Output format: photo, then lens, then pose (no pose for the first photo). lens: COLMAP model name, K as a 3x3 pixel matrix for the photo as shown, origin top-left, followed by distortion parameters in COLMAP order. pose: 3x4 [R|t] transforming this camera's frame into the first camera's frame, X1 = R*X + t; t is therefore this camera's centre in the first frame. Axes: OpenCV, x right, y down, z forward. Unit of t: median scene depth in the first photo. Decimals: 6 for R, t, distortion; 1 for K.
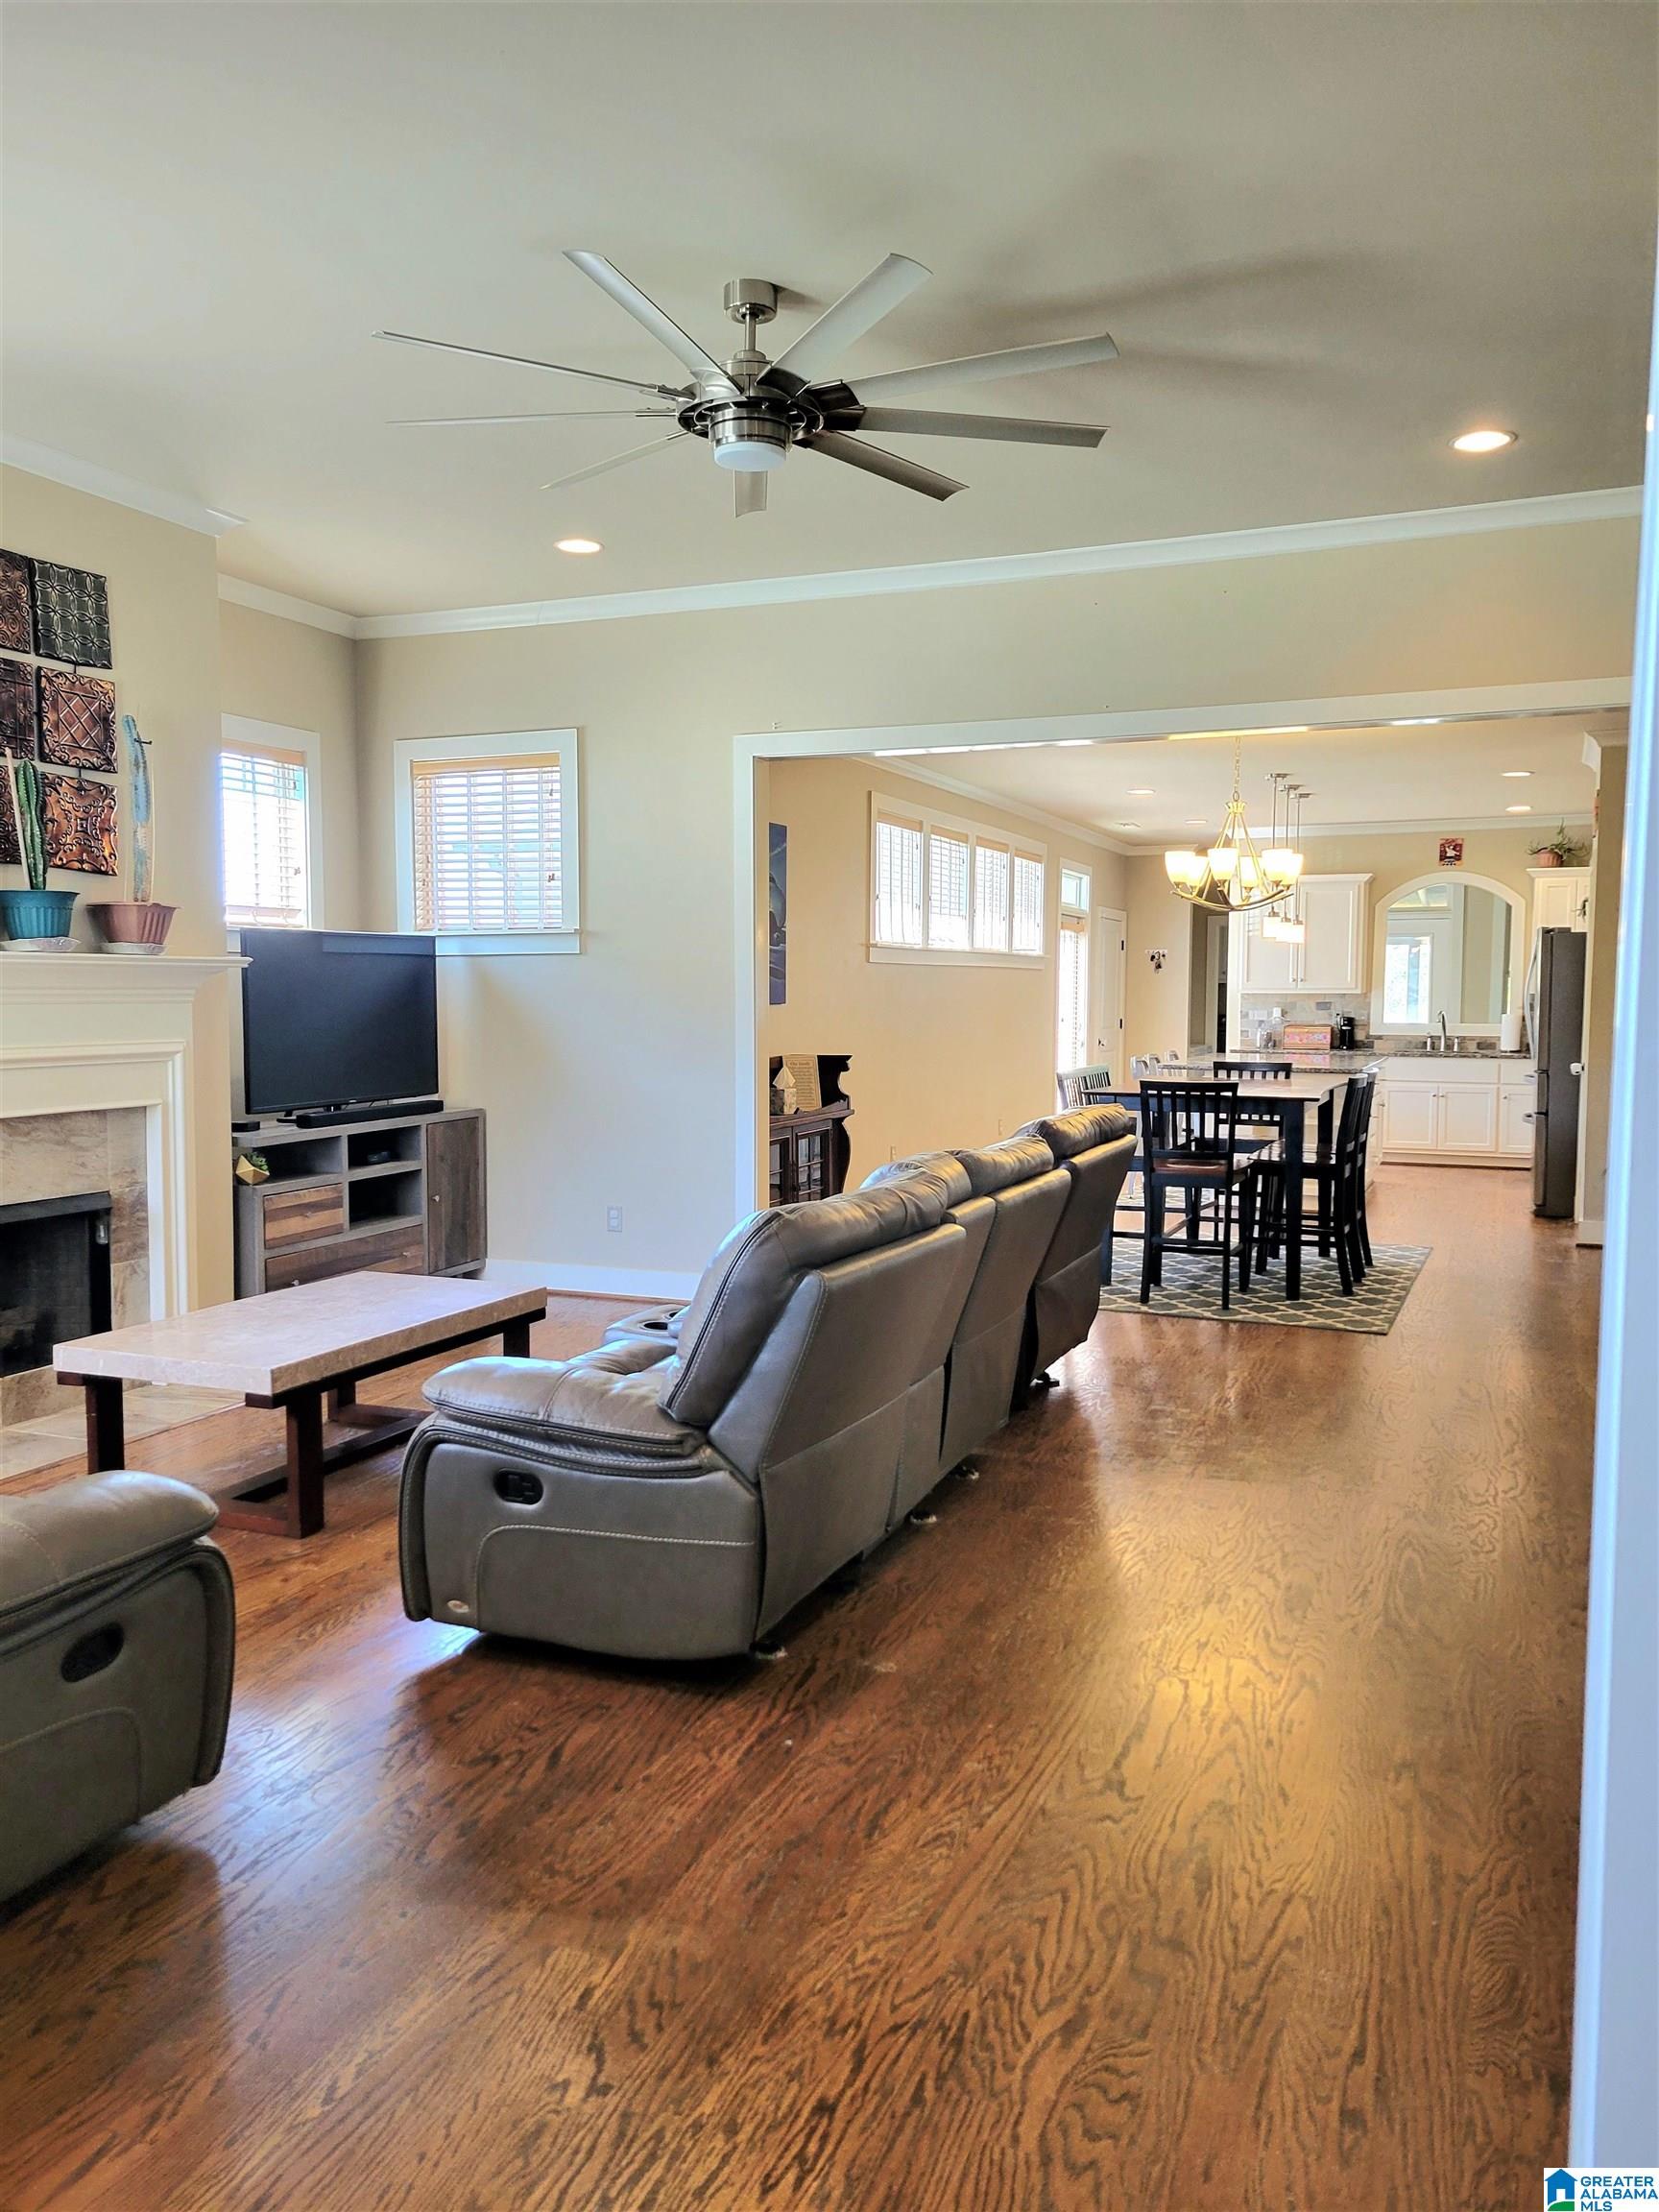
lens RADIAL K [[1658.9, 0, 812.0], [0, 1658.9, 1144.7], [0, 0, 1]] dist [0.040964, 0.009080]
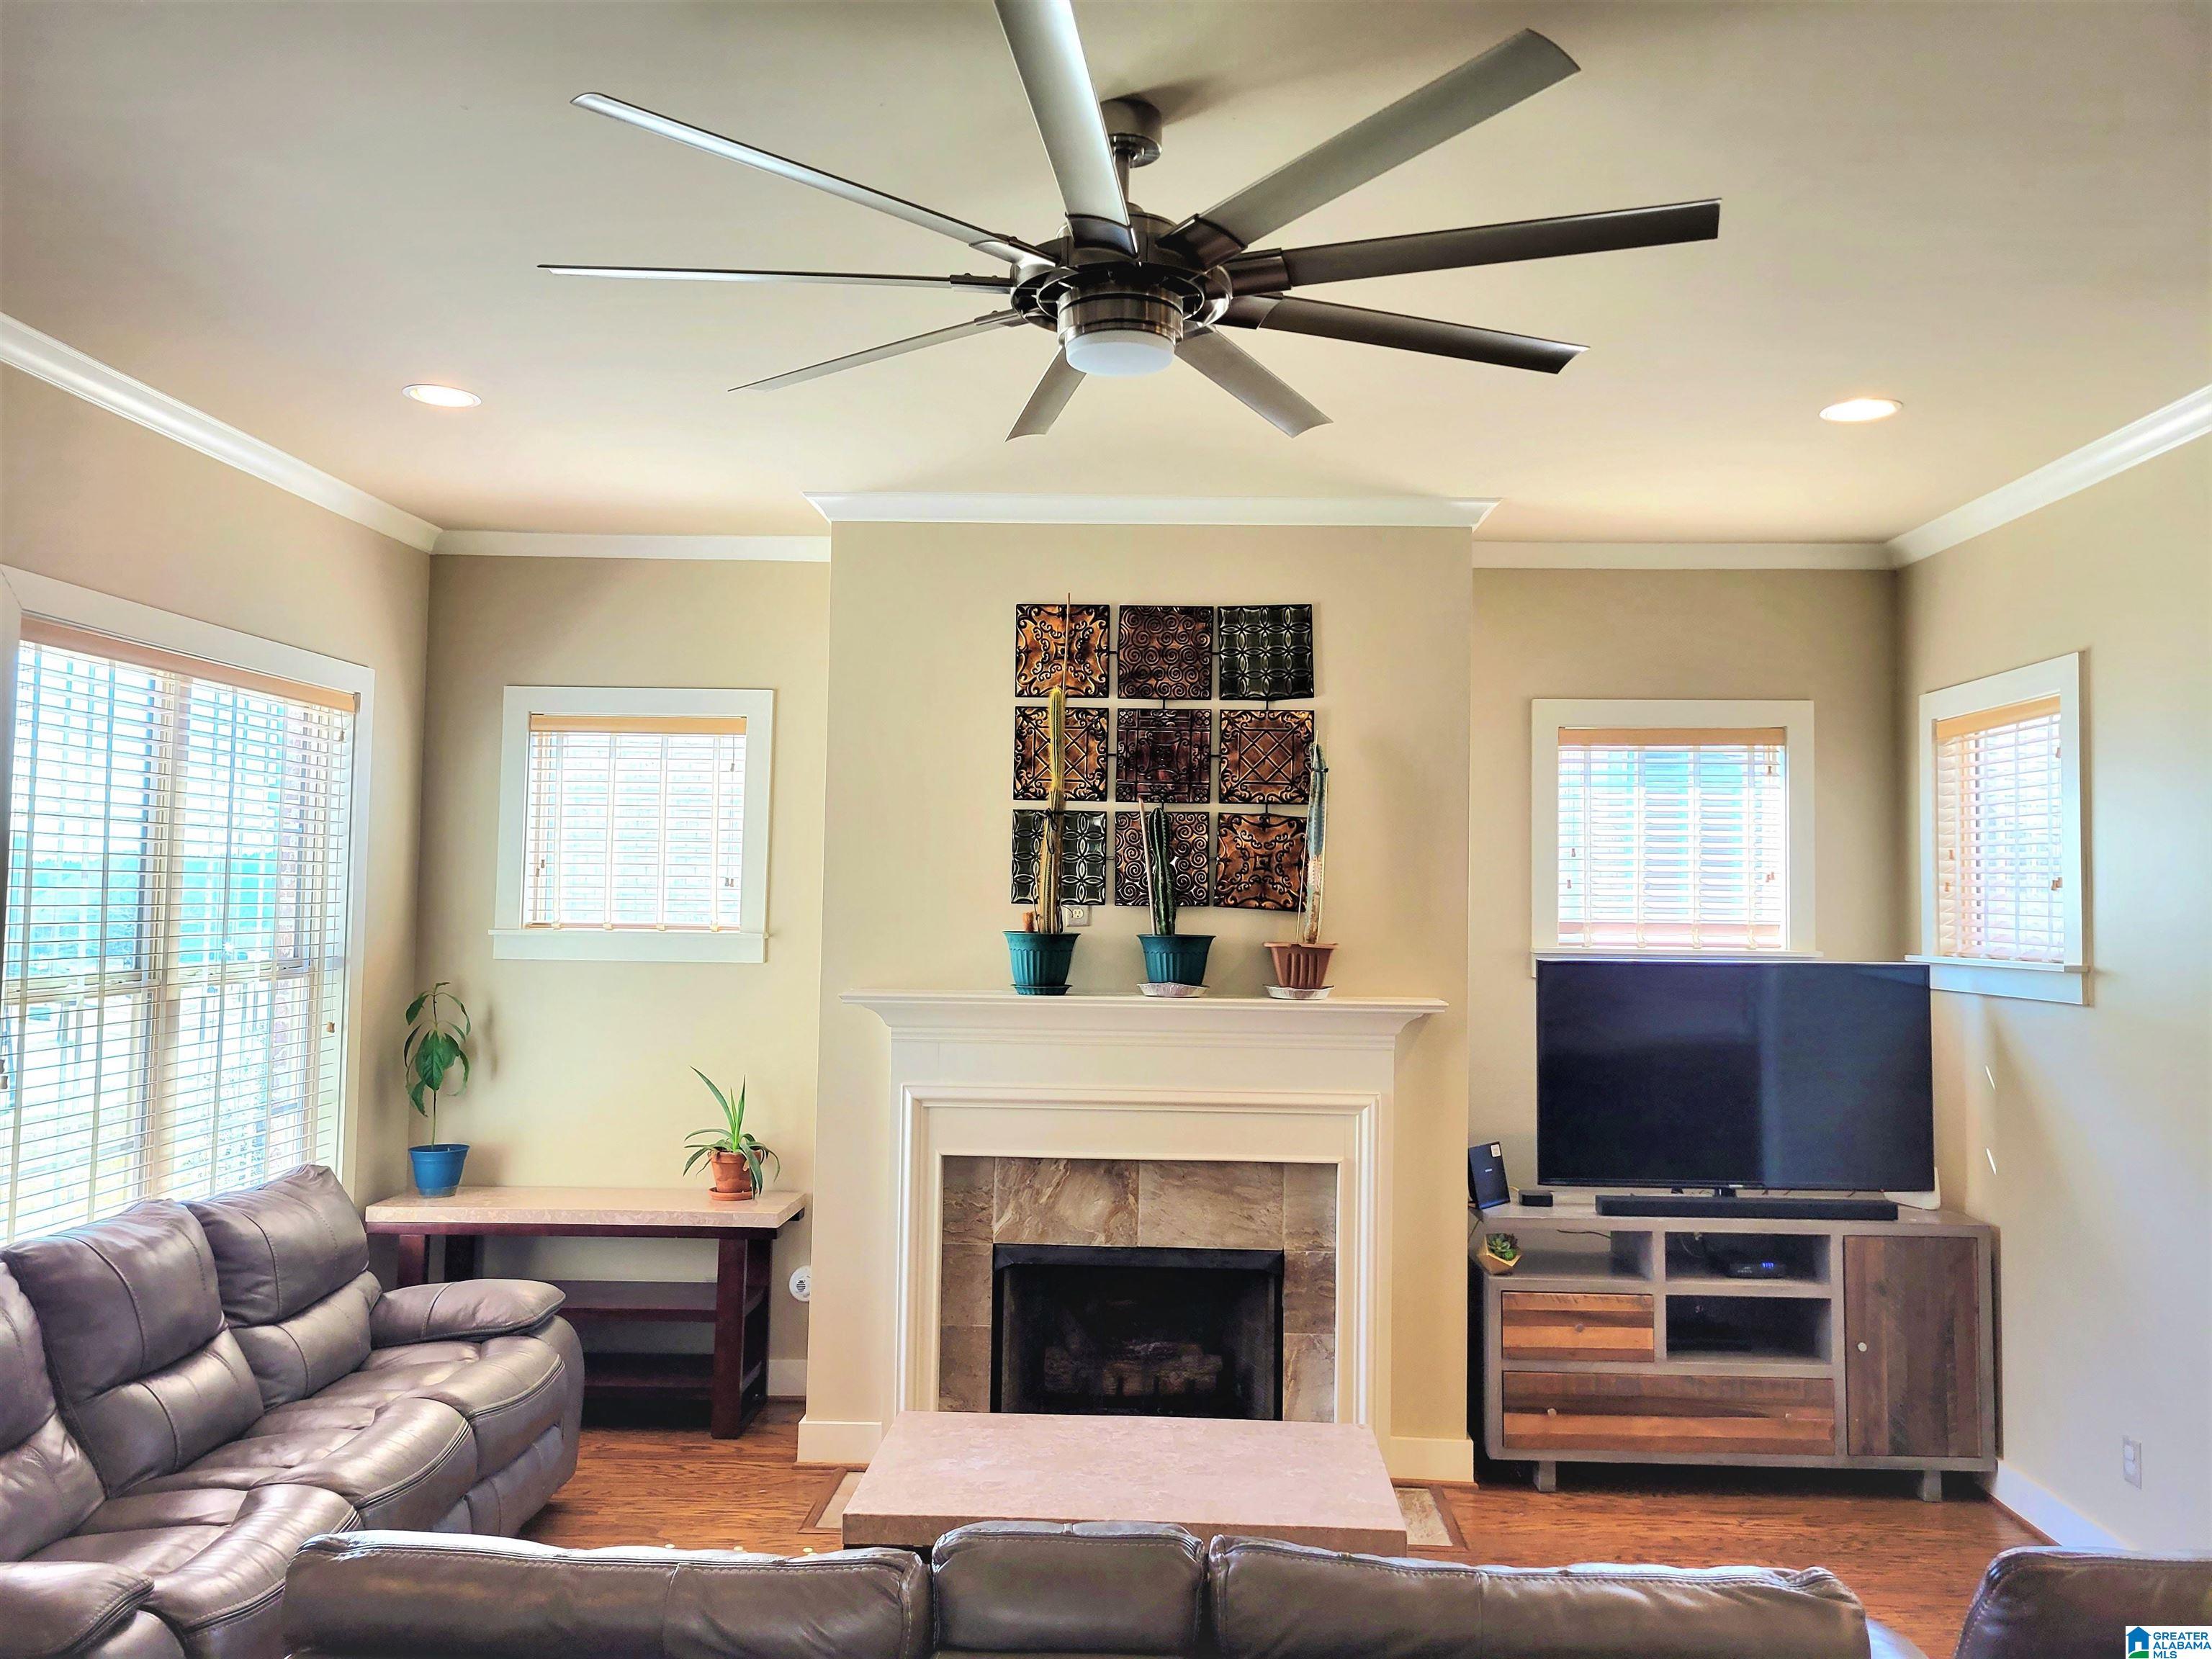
lens RADIAL K [[1652.7, 0, 1106.0], [0, 1652.7, 829.5], [0, 0, 1]] dist [0.037068, -0.000132]
pose [[0.360689, -0.036636, -0.931966, 0.354175], [-0.100833, 0.991840, -0.078014, -0.106449], [0.927220, 0.122111, 0.354052, 0.488299]]
